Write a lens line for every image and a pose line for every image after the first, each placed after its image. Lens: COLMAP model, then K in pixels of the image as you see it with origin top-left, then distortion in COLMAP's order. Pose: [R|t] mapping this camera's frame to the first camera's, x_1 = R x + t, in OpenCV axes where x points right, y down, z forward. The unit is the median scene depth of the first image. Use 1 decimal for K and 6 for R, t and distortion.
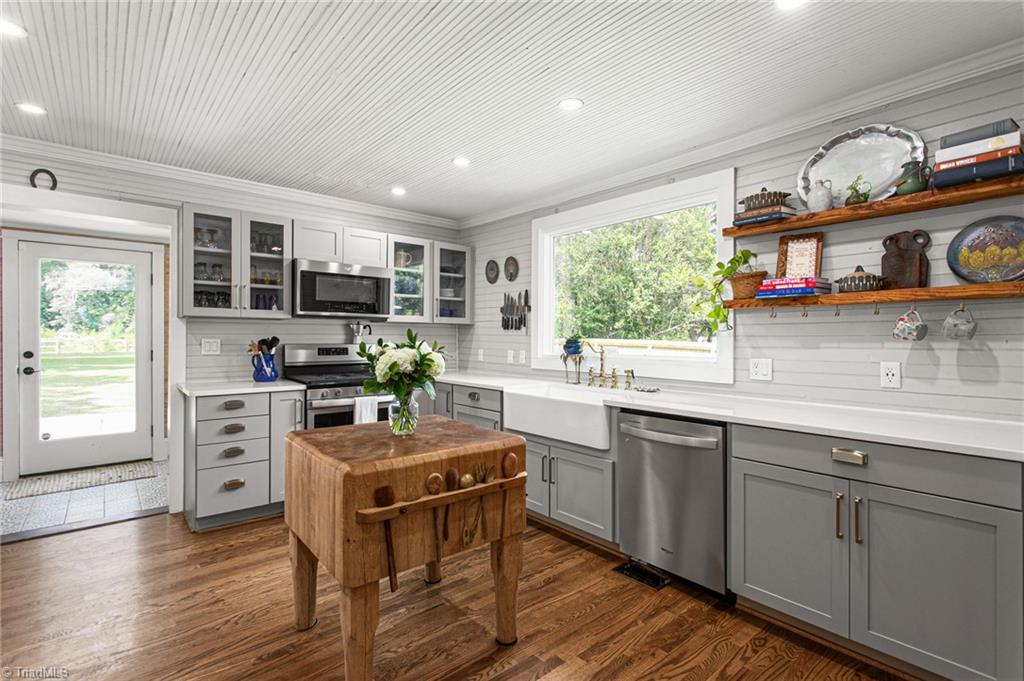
lens RADIAL K [[493.7, 0, 520.7], [0, 493.7, 334.0], [0, 0, 1]] dist [0.002295, 0.000009]
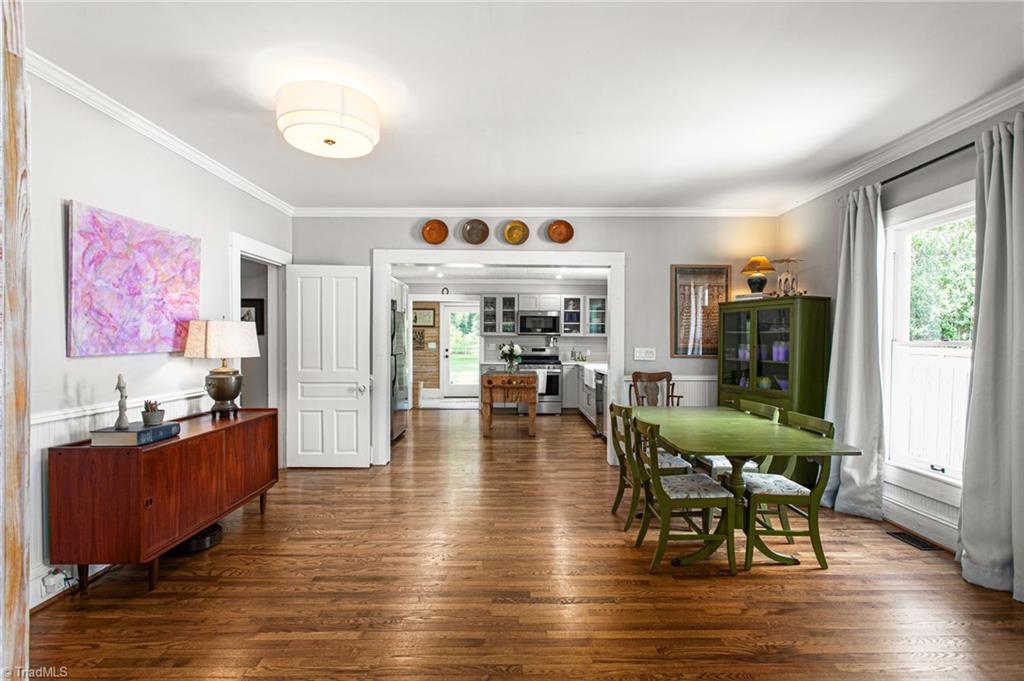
lens RADIAL K [[493.7, 0, 511.4], [0, 493.7, 343.7], [0, 0, 1]] dist [0.002295, 0.000009]
pose [[0.760318, 0.000738, -0.649551, 0.963757], [0.001974, 0.999992, 0.003447, -0.000416], [0.649549, -0.003903, 0.760310, -0.764092]]
